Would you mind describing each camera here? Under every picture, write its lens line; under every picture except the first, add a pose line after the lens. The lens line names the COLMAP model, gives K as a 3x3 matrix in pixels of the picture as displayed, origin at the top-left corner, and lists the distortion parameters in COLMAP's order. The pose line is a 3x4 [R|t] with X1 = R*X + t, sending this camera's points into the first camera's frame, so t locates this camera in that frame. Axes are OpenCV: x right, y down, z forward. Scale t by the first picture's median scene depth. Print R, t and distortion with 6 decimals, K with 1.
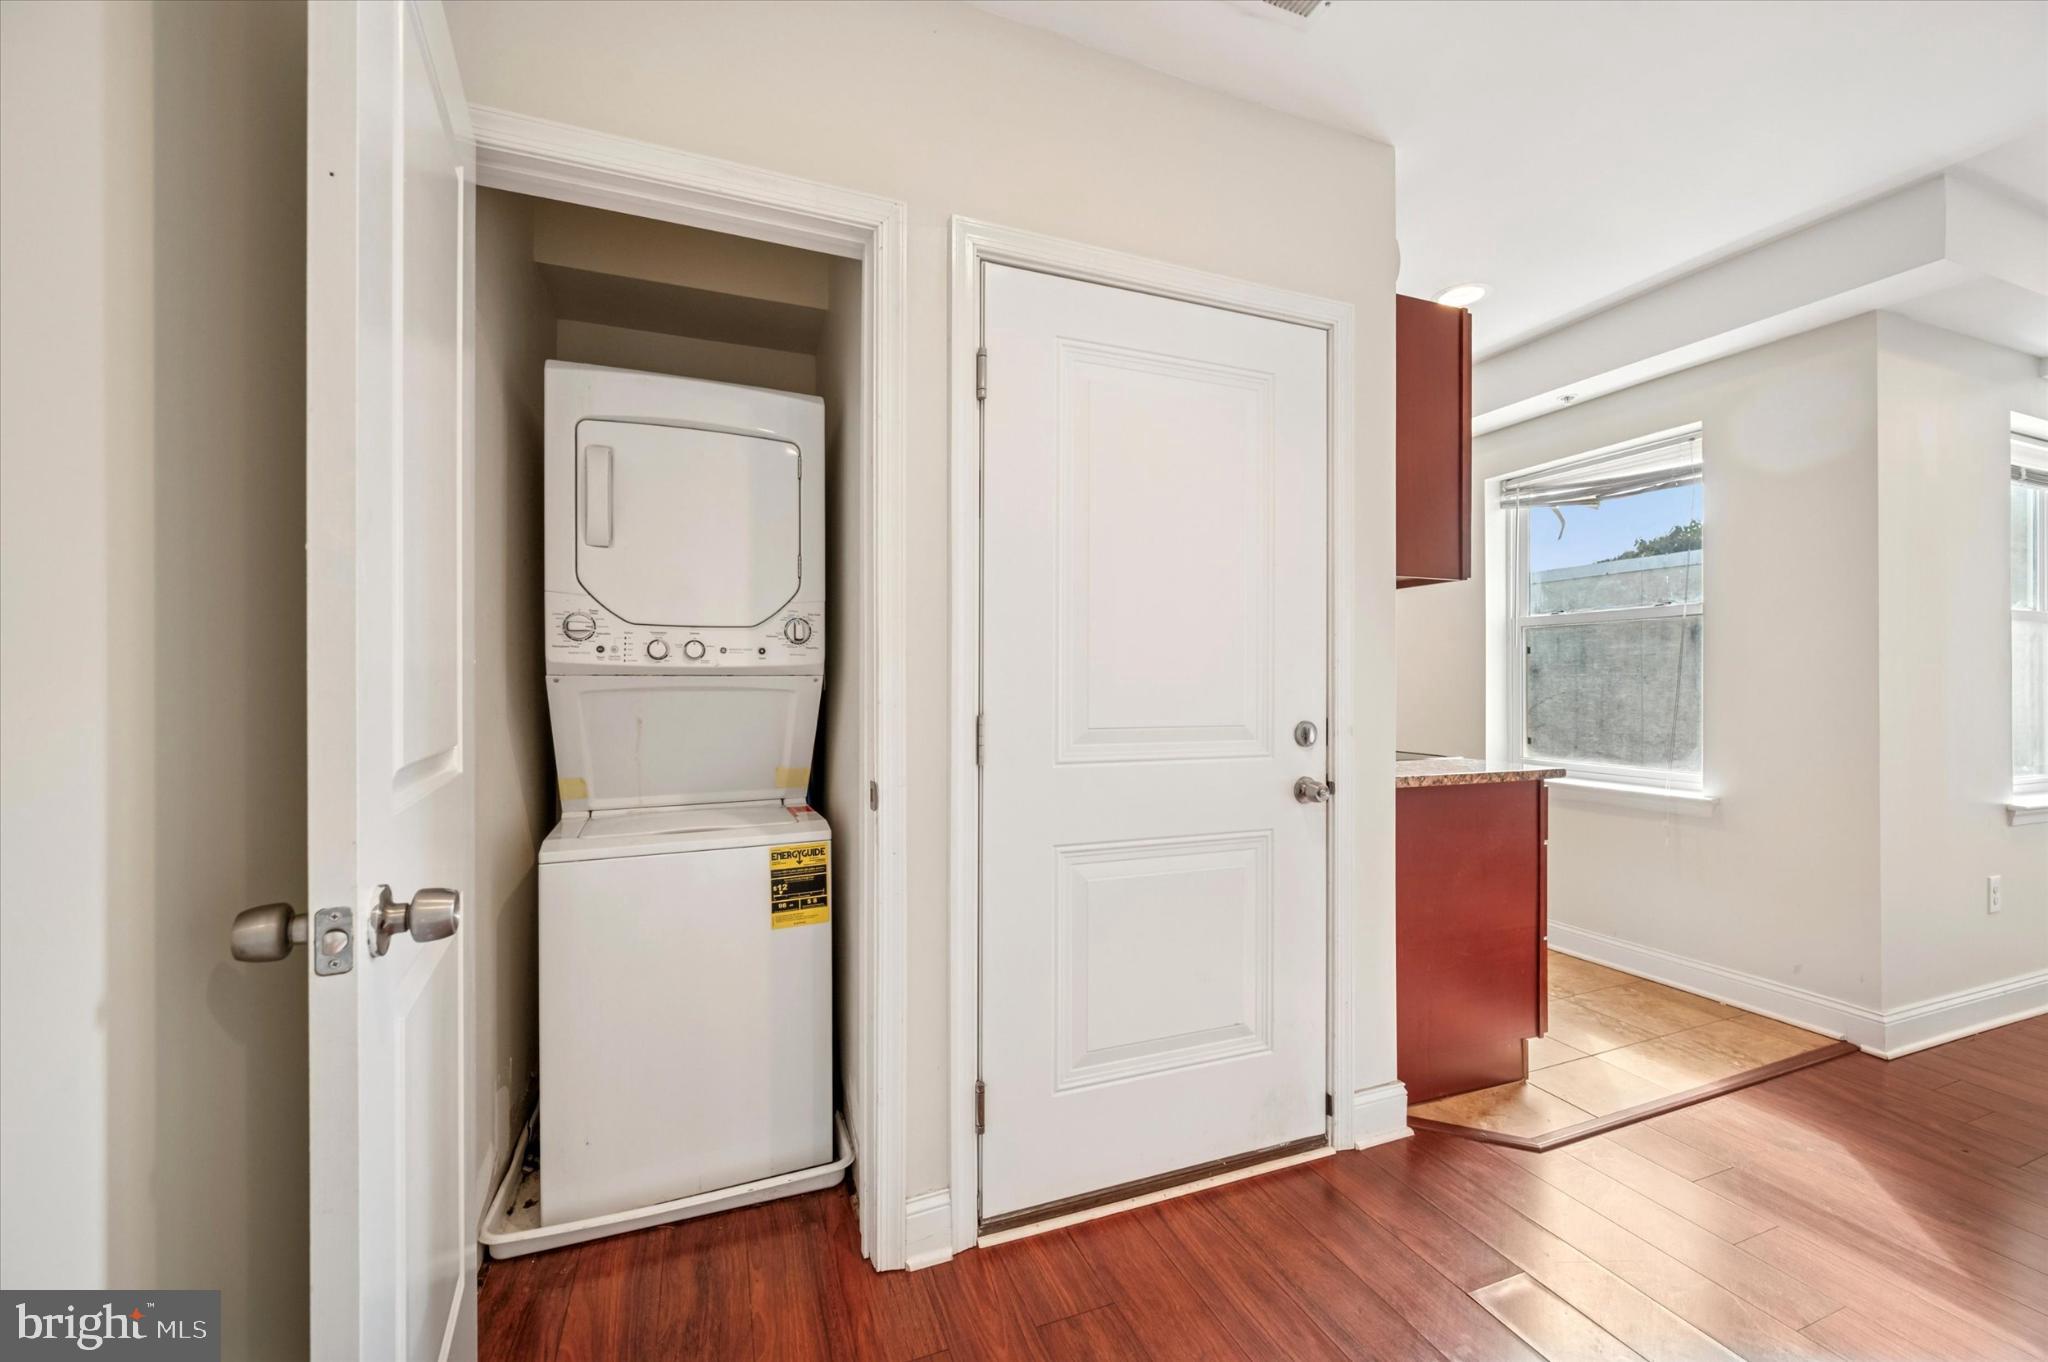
lens RADIAL K [[820.5, 0, 1024.0], [0, 820.5, 680.5], [0, 0, 1]] dist [-0.000694, 0.000173]
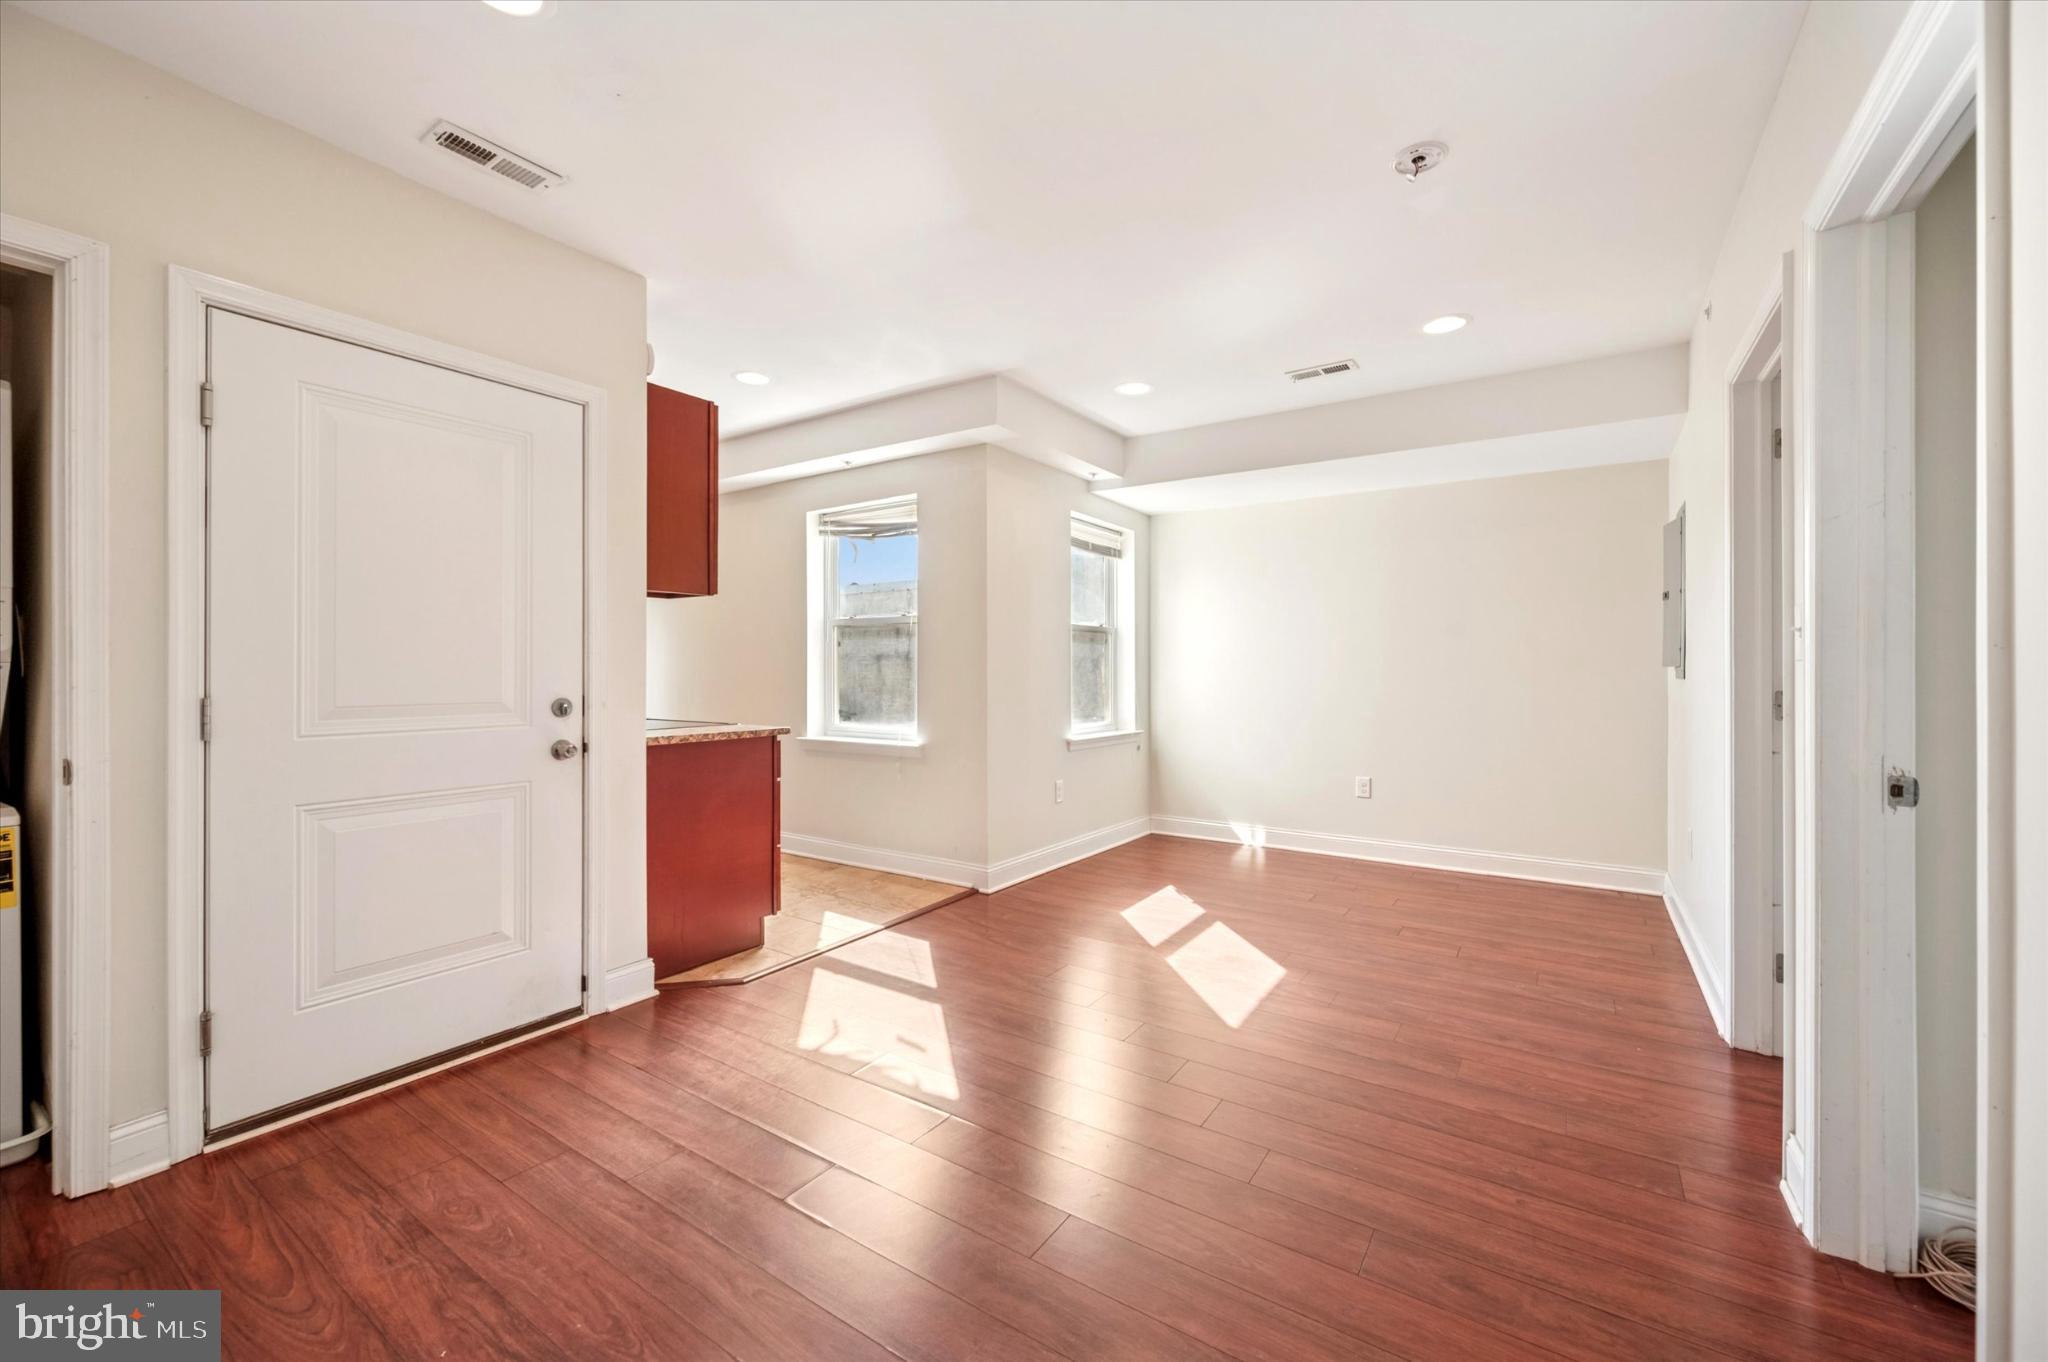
lens RADIAL K [[820.5, 0, 1020.5], [0, 820.5, 667.6], [0, 0, 1]] dist [-0.000694, 0.000173]
pose [[0.821810, -0.000817, 0.569761, 0.182425], [-0.000563, 0.999997, 0.002245, -0.003084], [-0.569761, -0.002166, 0.821808, -0.479389]]
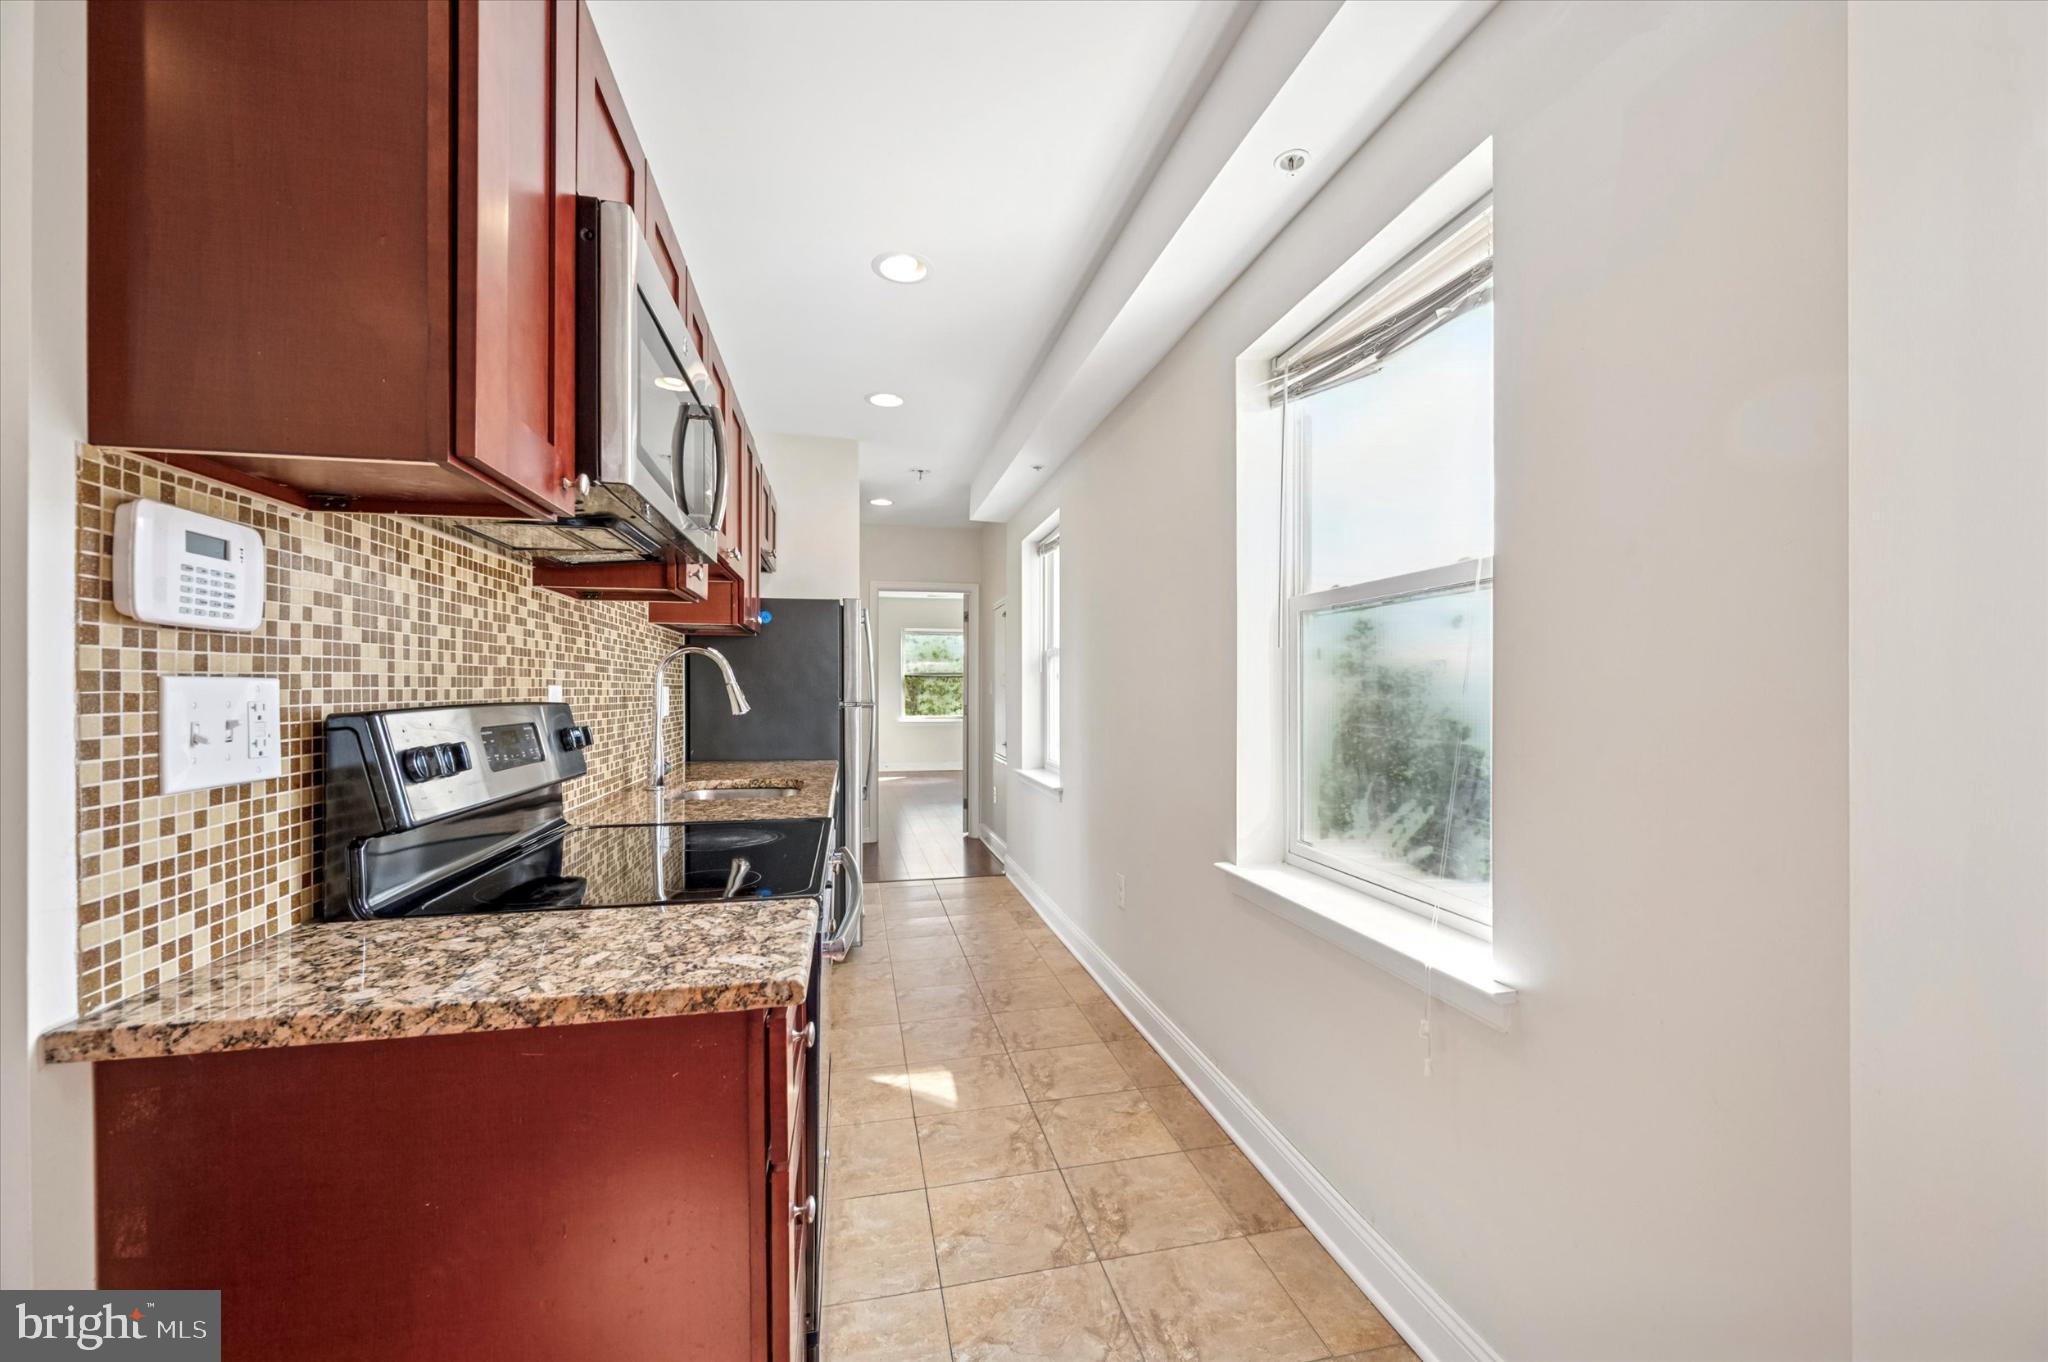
lens RADIAL K [[820.5, 0, 1029.3], [0, 820.5, 685.3], [0, 0, 1]] dist [-0.000694, 0.000173]
pose [[0.988734, -0.005349, -0.149588, 0.918829], [0.004345, 0.999966, -0.007039, -0.020278], [0.149620, 0.006309, 0.988723, 0.746326]]
